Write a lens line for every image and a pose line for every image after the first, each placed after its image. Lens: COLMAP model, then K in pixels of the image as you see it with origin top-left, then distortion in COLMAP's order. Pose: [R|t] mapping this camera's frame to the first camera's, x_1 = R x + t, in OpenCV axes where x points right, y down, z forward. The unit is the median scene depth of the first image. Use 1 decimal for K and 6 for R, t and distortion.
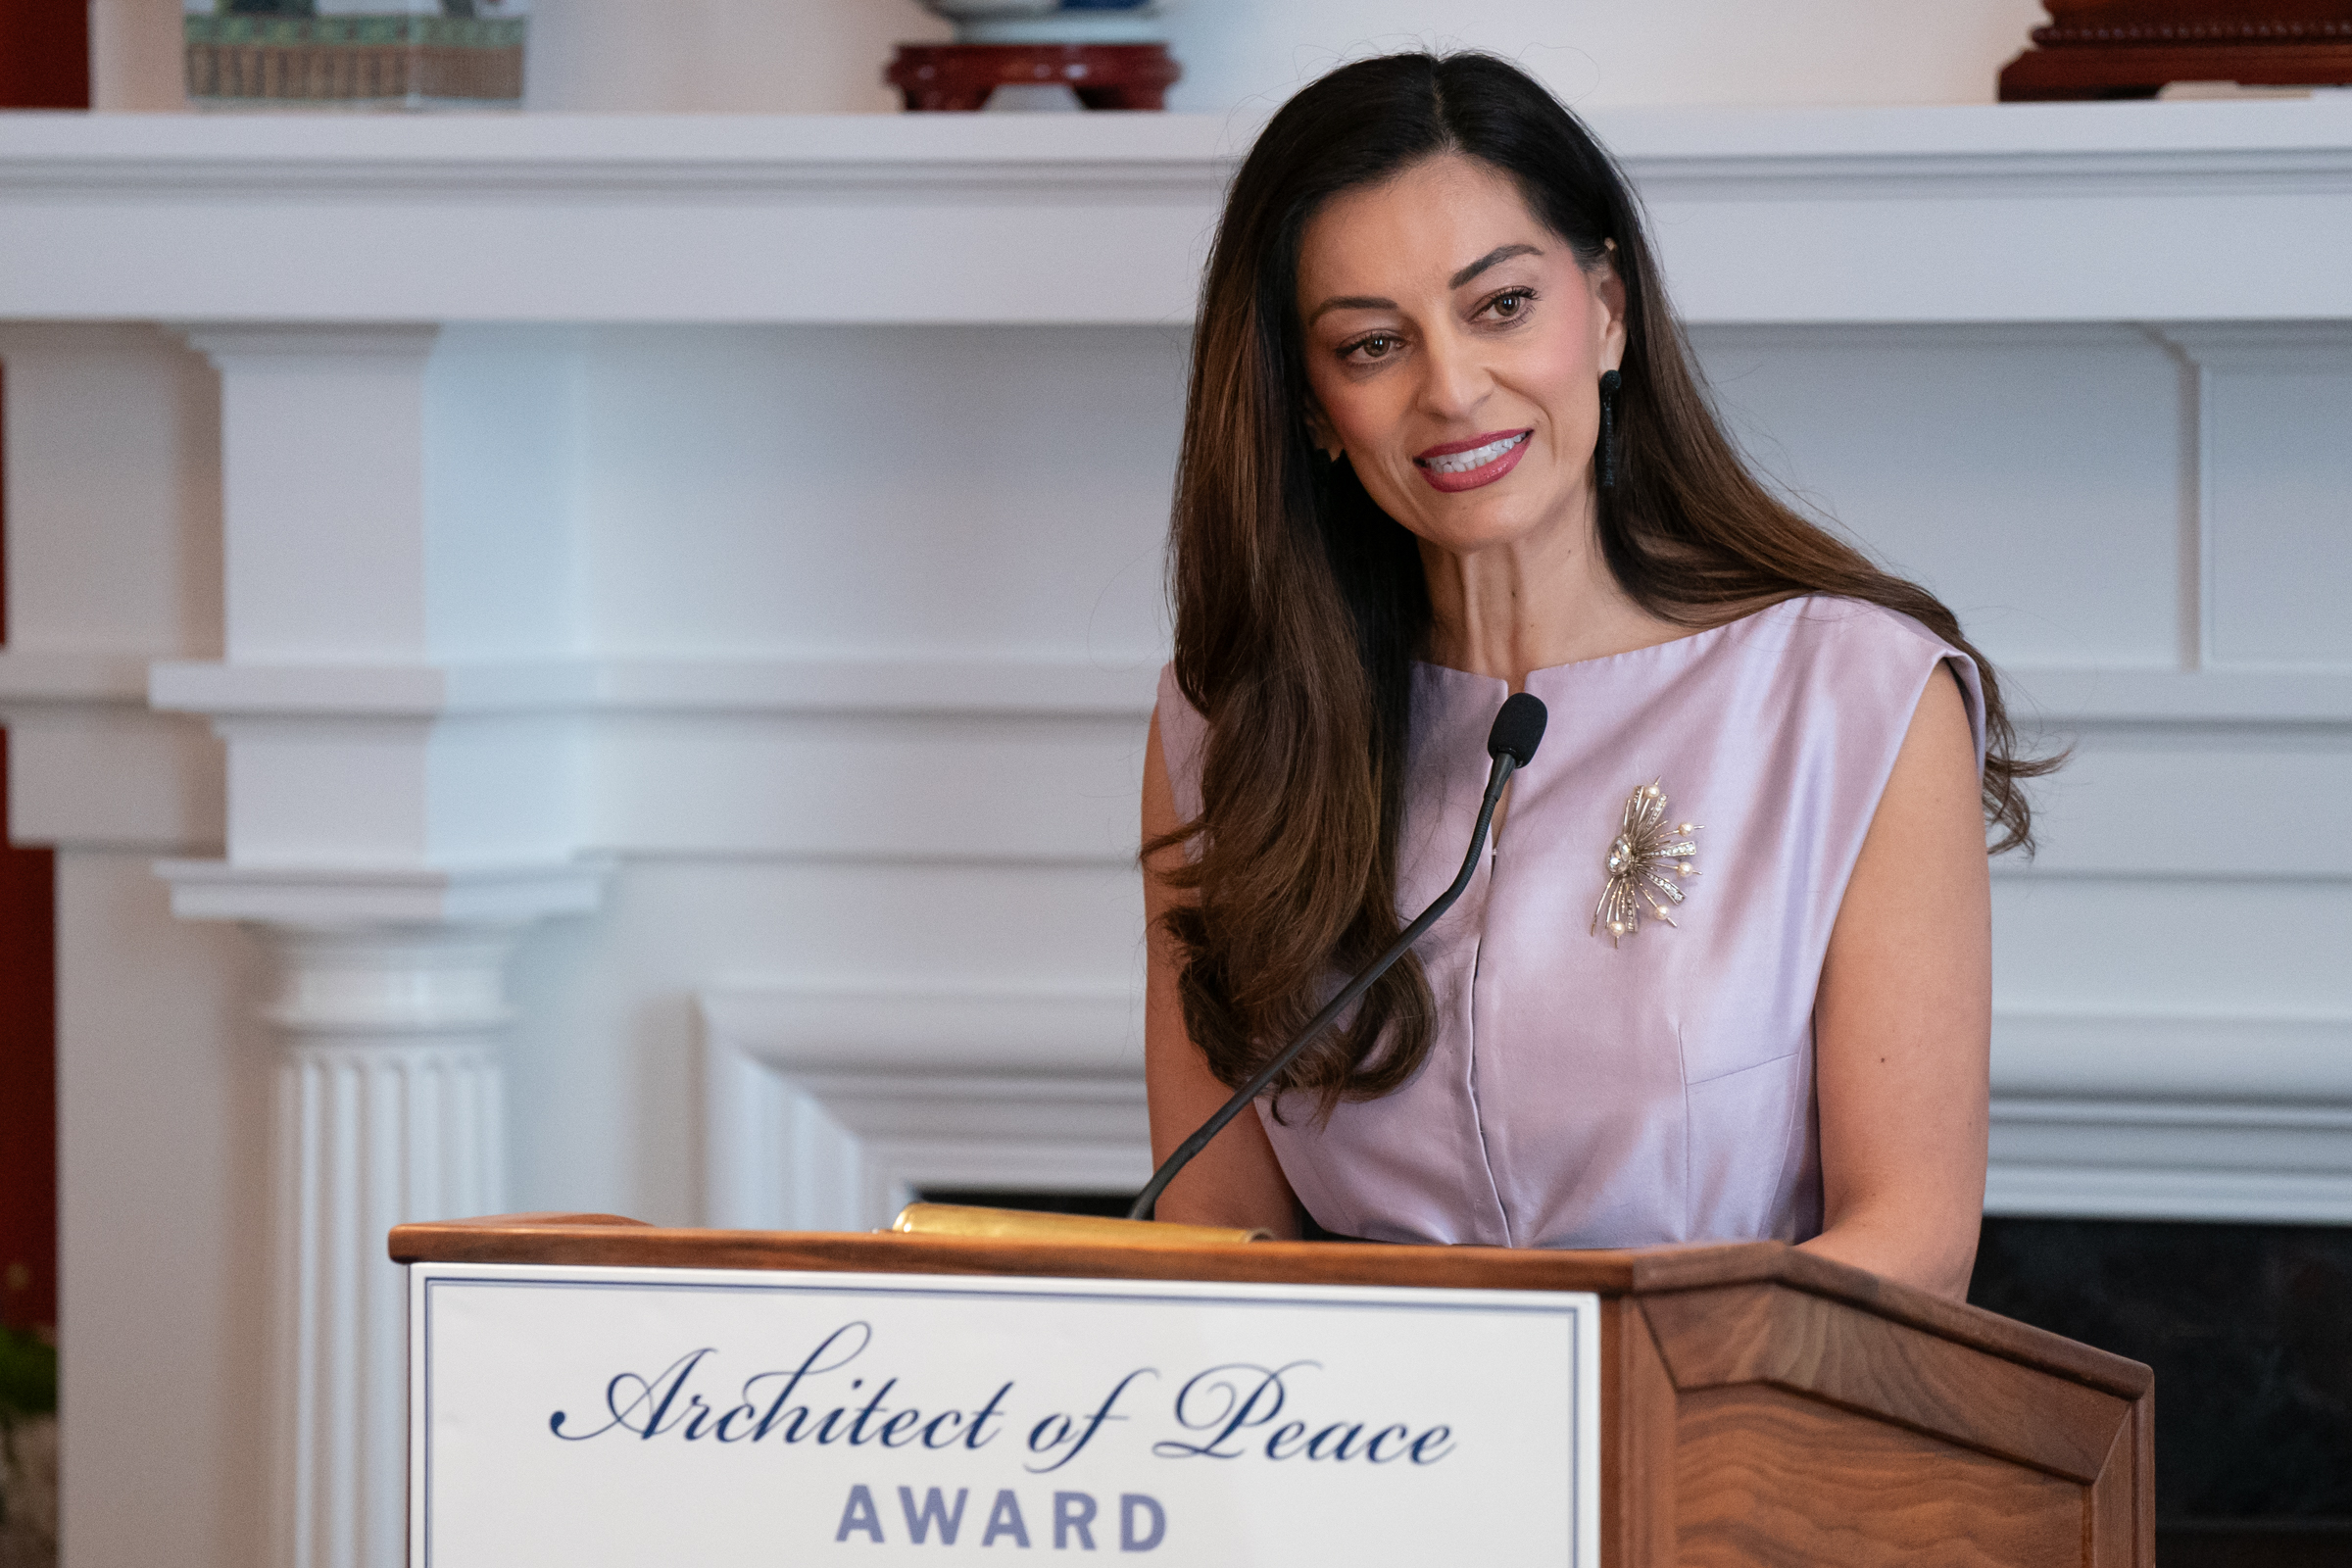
lens RADIAL K [[11776.9, 0, 1175.4], [0, 11776.9, 785.8], [0, 0, 1]] dist [0.497217, 0.000000]
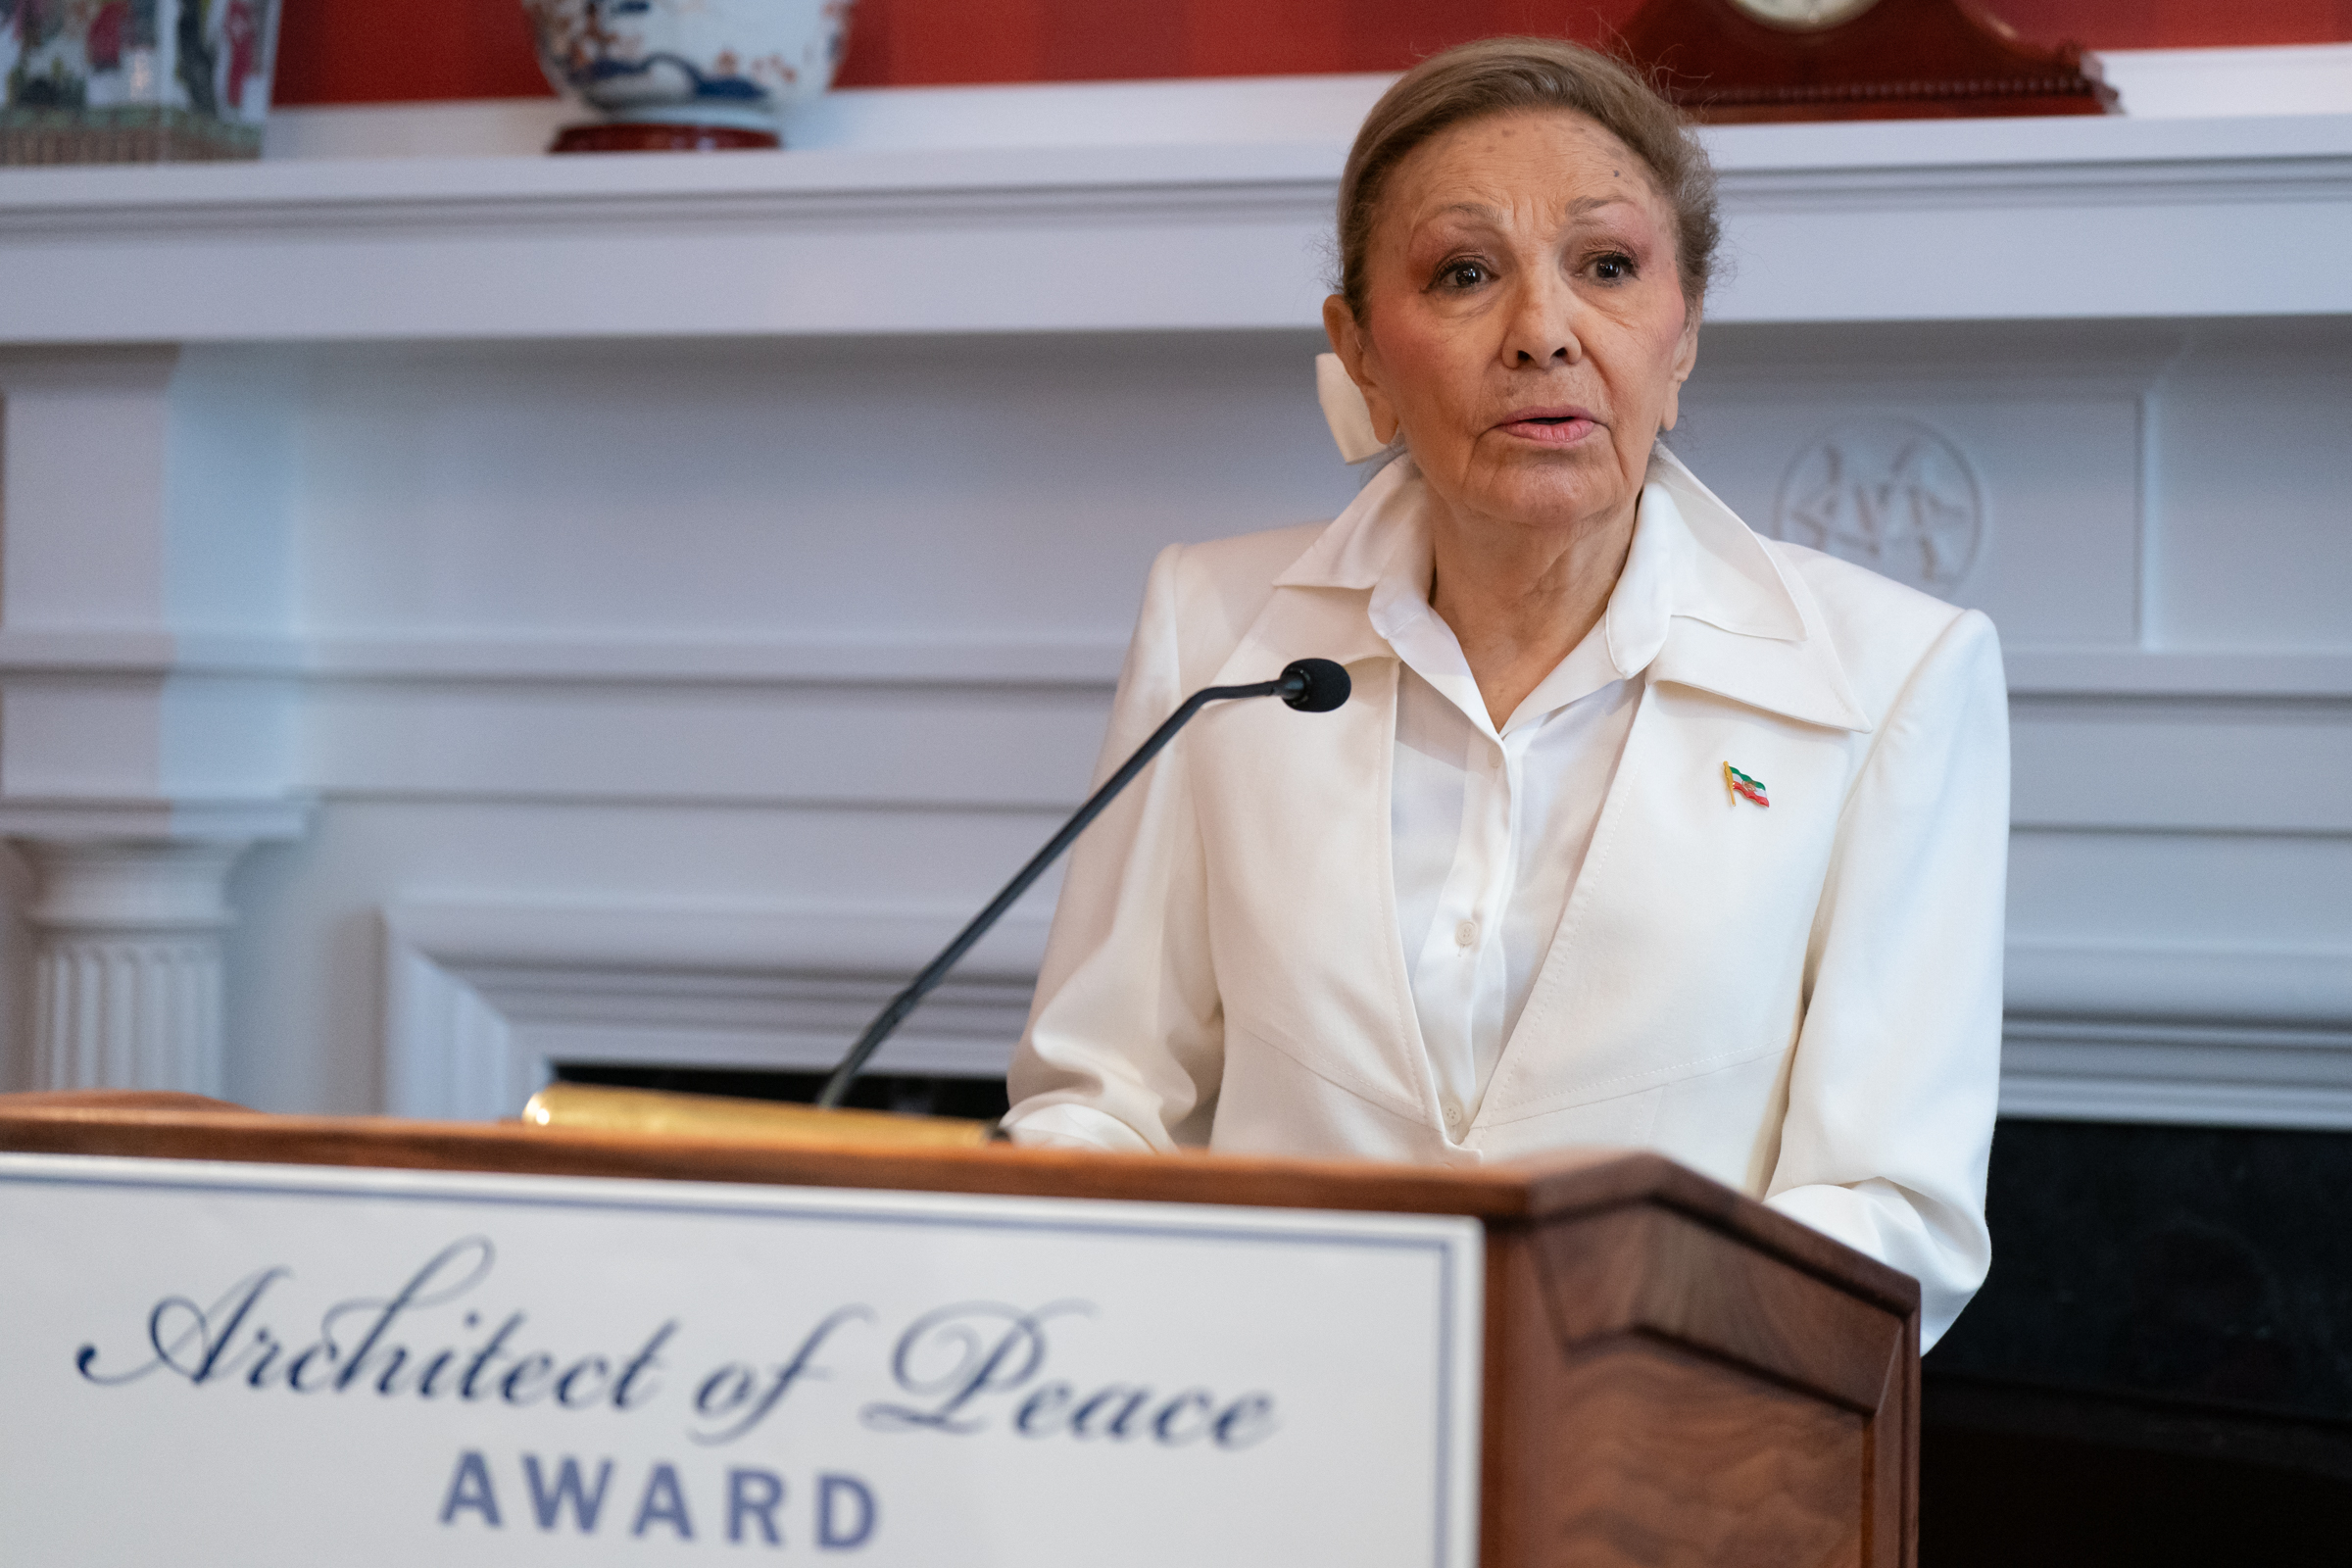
lens RADIAL K [[4702.5, 0, 1172.9], [0, 4702.5, 777.7], [0, 0, 1]] dist [0.025177, 0.000000]
pose [[0.994053, 0.020386, 0.106968, -0.014992], [-0.017495, 0.999458, -0.027895, 0.022989], [-0.107479, 0.025858, 0.993871, 0.685967]]
